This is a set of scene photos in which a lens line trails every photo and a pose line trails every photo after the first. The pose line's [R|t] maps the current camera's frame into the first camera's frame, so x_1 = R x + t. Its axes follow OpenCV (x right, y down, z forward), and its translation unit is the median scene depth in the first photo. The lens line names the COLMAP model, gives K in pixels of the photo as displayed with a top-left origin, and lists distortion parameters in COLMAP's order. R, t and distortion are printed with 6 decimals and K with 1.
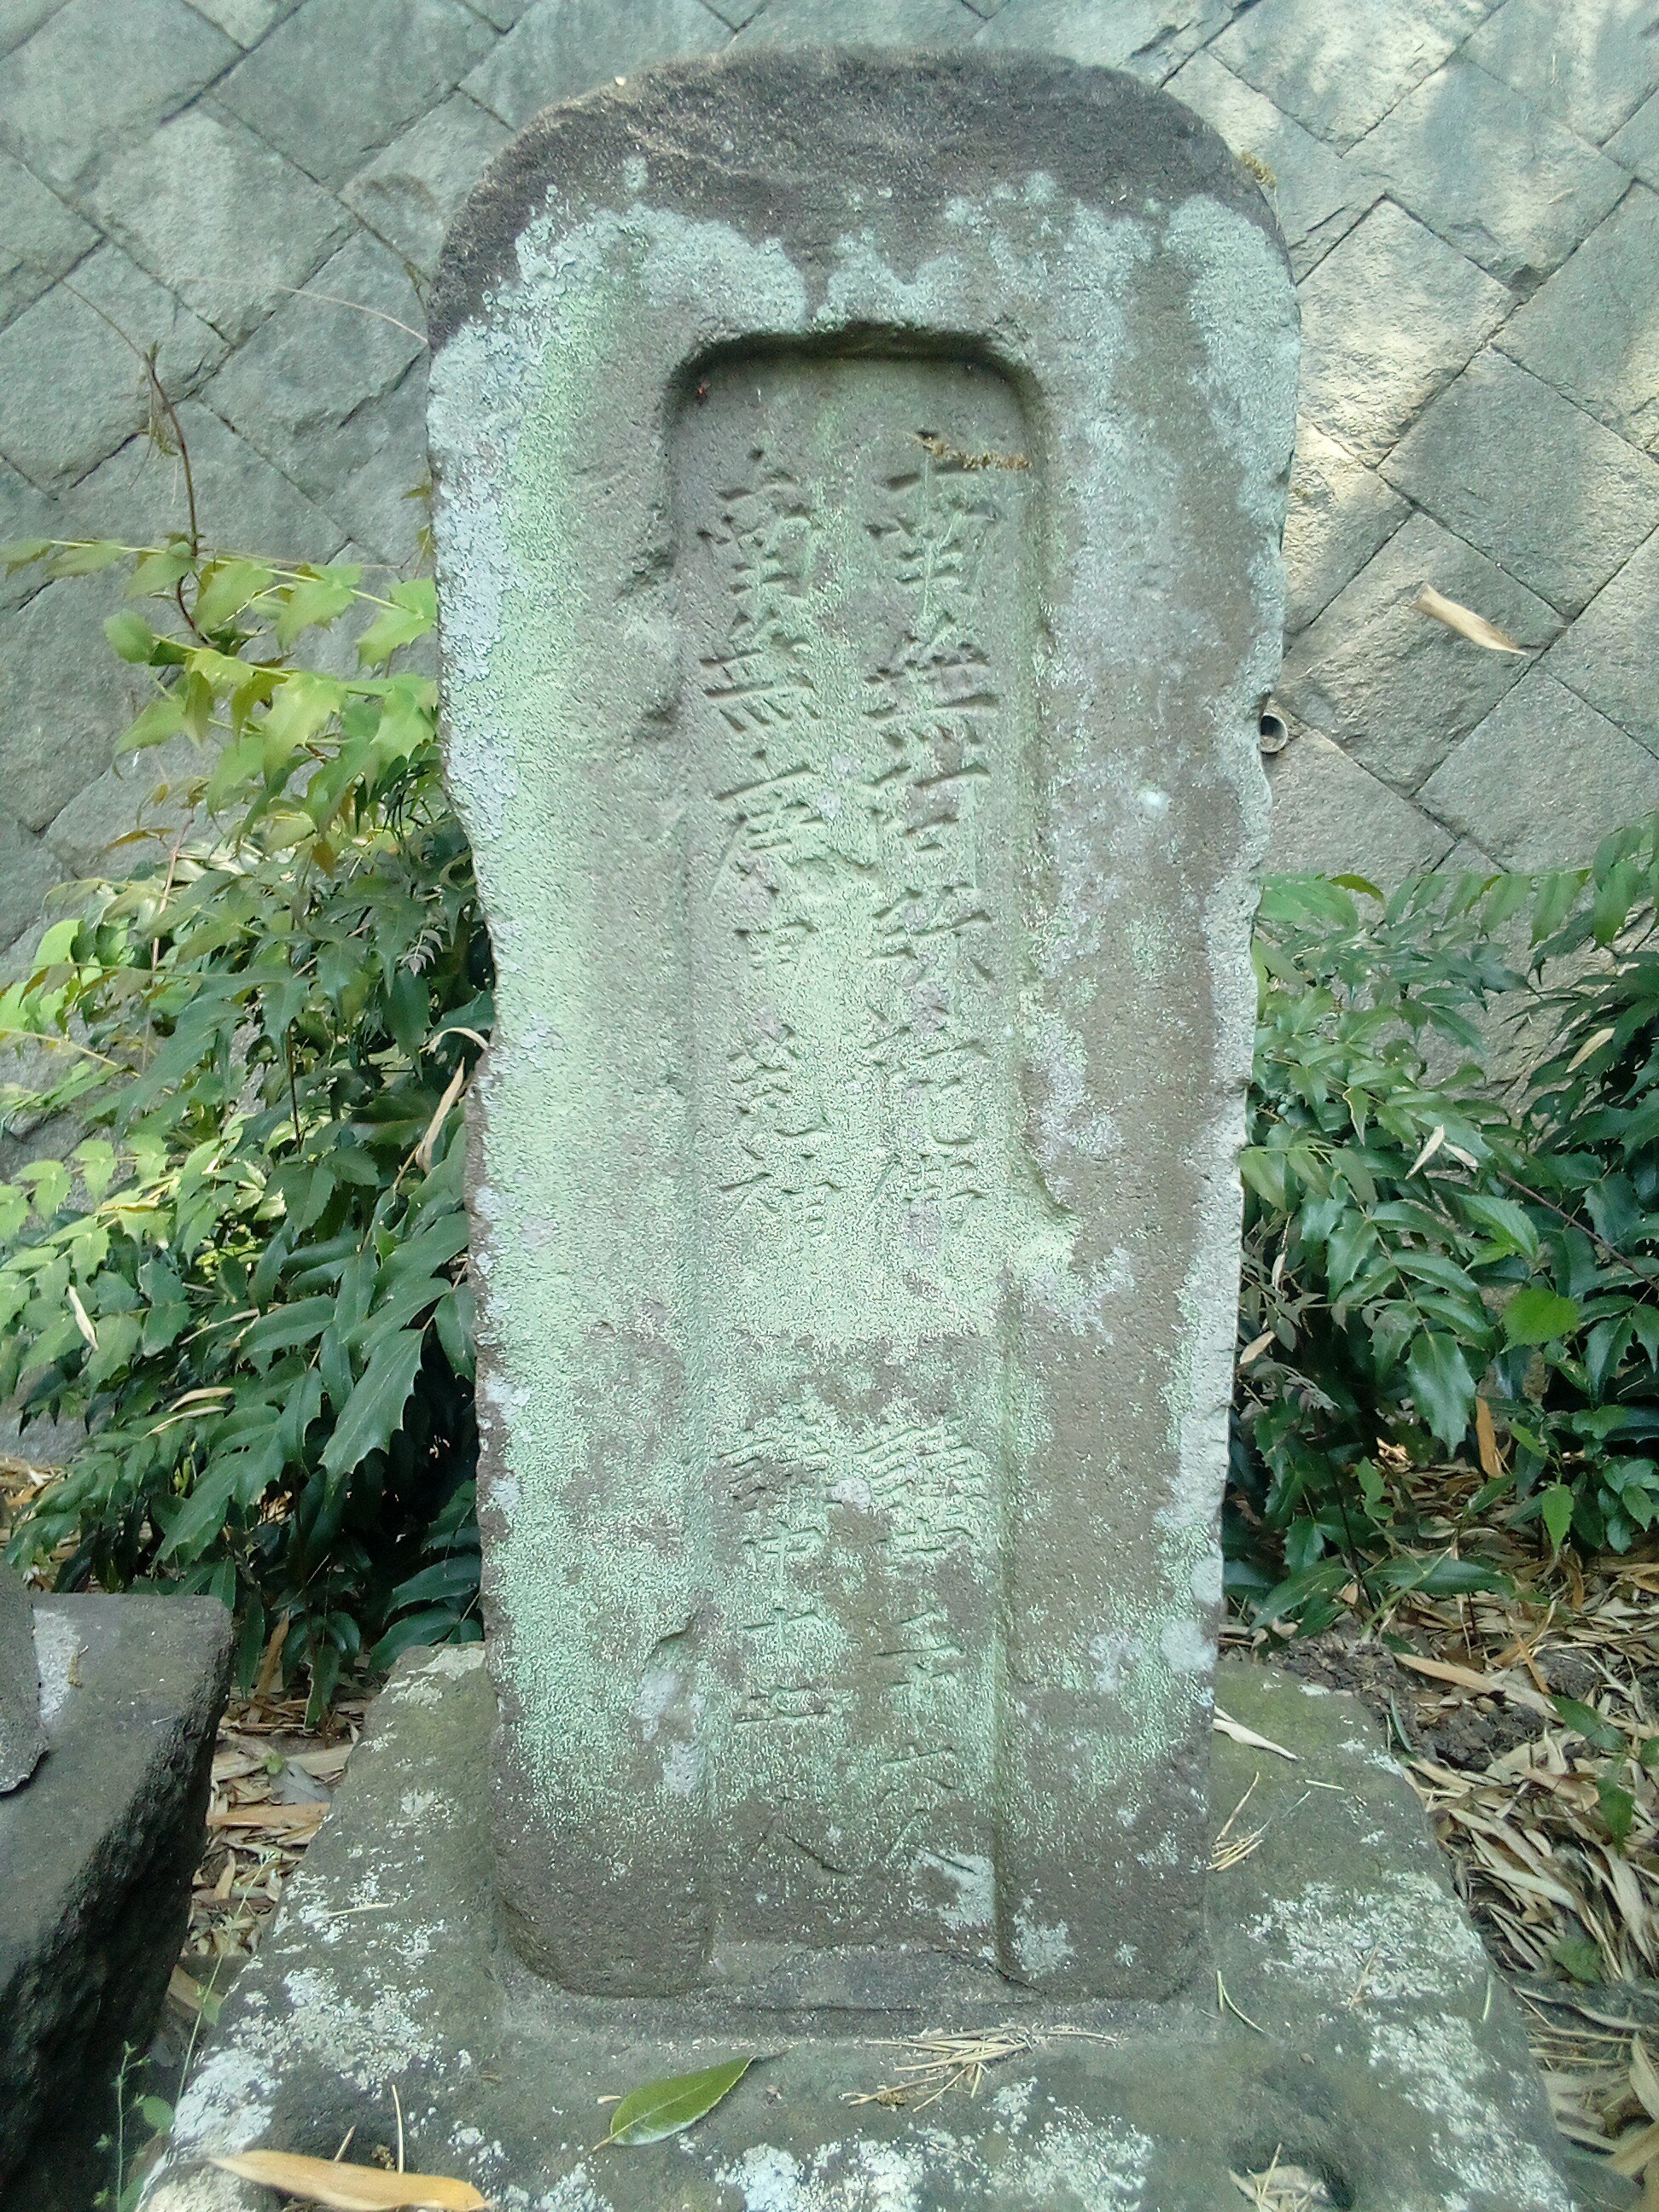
lens RADIAL K [[1814.6, 0, 829.4], [0, 1814.6, 1109.0], [0, 0, 1]] dist [0.012021, -0.033187]
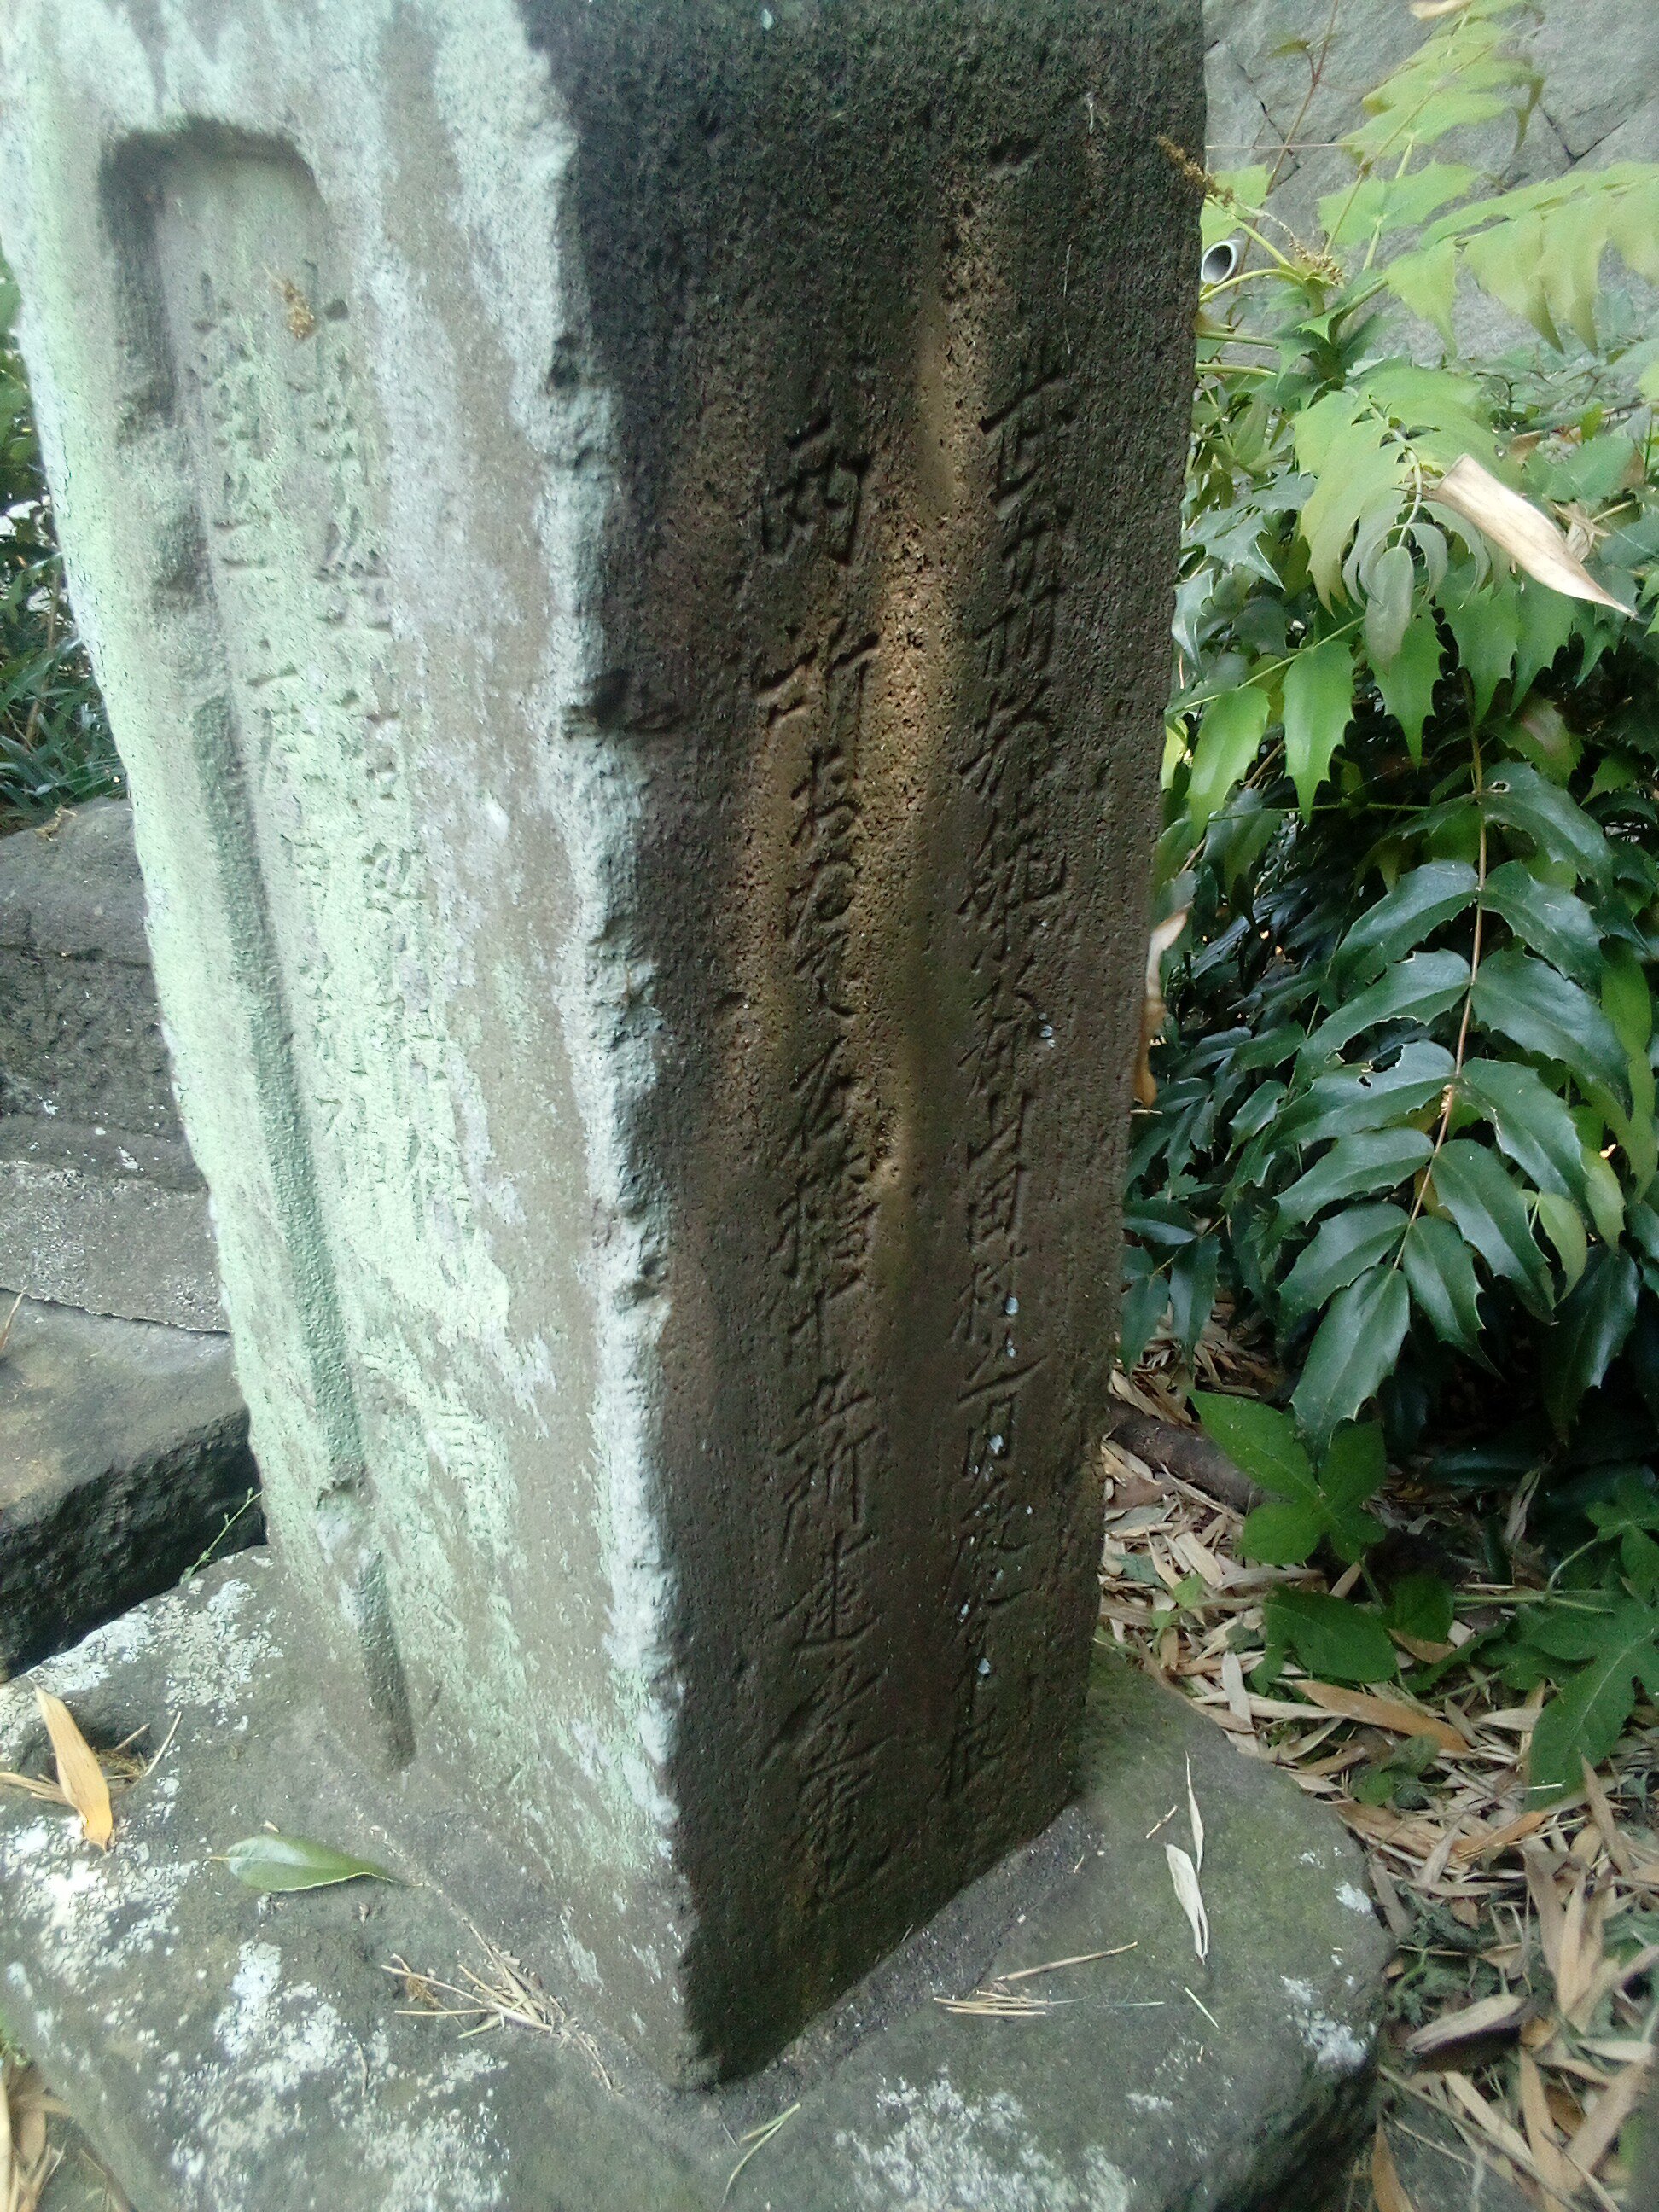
lens RADIAL K [[1814.6, 0, 832.4], [0, 1814.6, 1108.0], [0, 0, 1]] dist [0.012021, -0.033187]
pose [[0.722809, 0.335369, -0.604214, 0.683423], [-0.175901, 0.934834, 0.308454, -0.280028], [0.668286, -0.116672, 0.734699, 0.493975]]
